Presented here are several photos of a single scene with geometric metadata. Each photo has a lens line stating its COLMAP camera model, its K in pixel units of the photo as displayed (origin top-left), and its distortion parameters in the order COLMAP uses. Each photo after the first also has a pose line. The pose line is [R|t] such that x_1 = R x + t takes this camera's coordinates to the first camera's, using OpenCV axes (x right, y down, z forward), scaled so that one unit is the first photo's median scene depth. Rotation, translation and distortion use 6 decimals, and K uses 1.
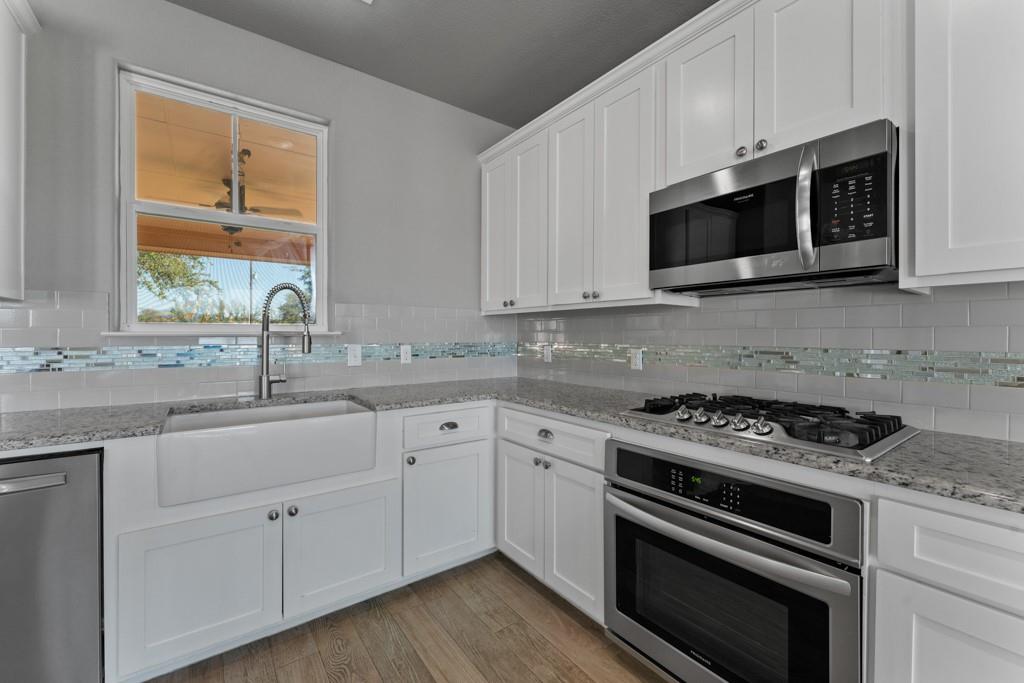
lens RADIAL K [[422.9, 0, 514.0], [0, 422.9, 336.3], [0, 0, 1]] dist [-0.000266, -0.000057]
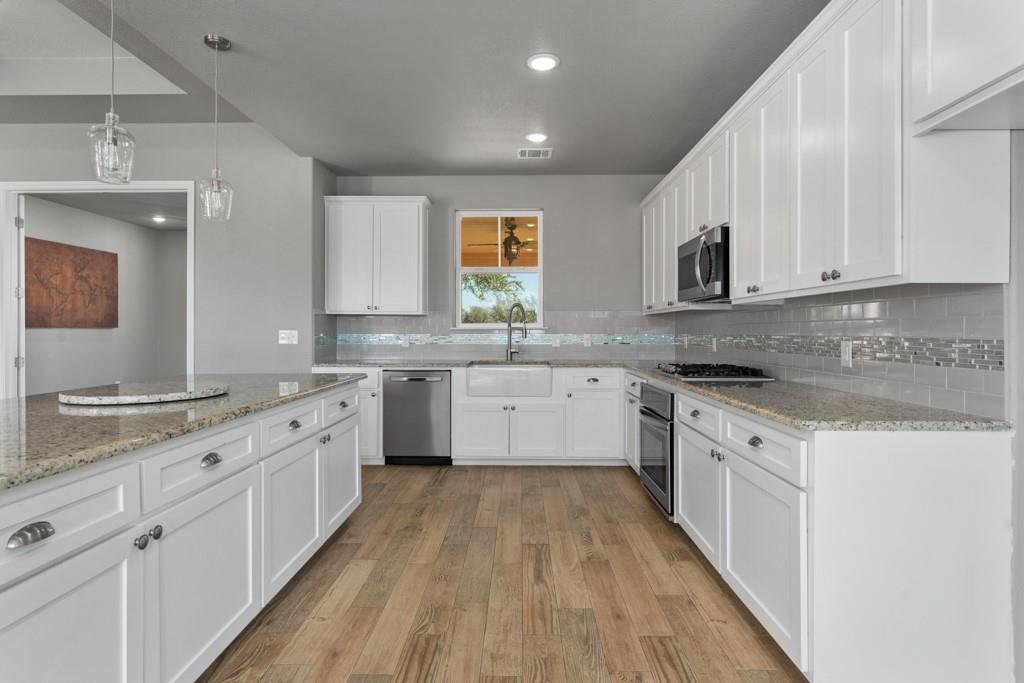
lens RADIAL K [[532.0, 0, 510.8], [0, 532.0, 329.9], [0, 0, 1]] dist [-0.002716, -0.001997]
pose [[0.798559, -0.003817, -0.601905, 0.923986], [-0.000340, 0.999977, -0.006793, 0.018381], [0.601917, 0.005630, 0.798539, -0.994744]]
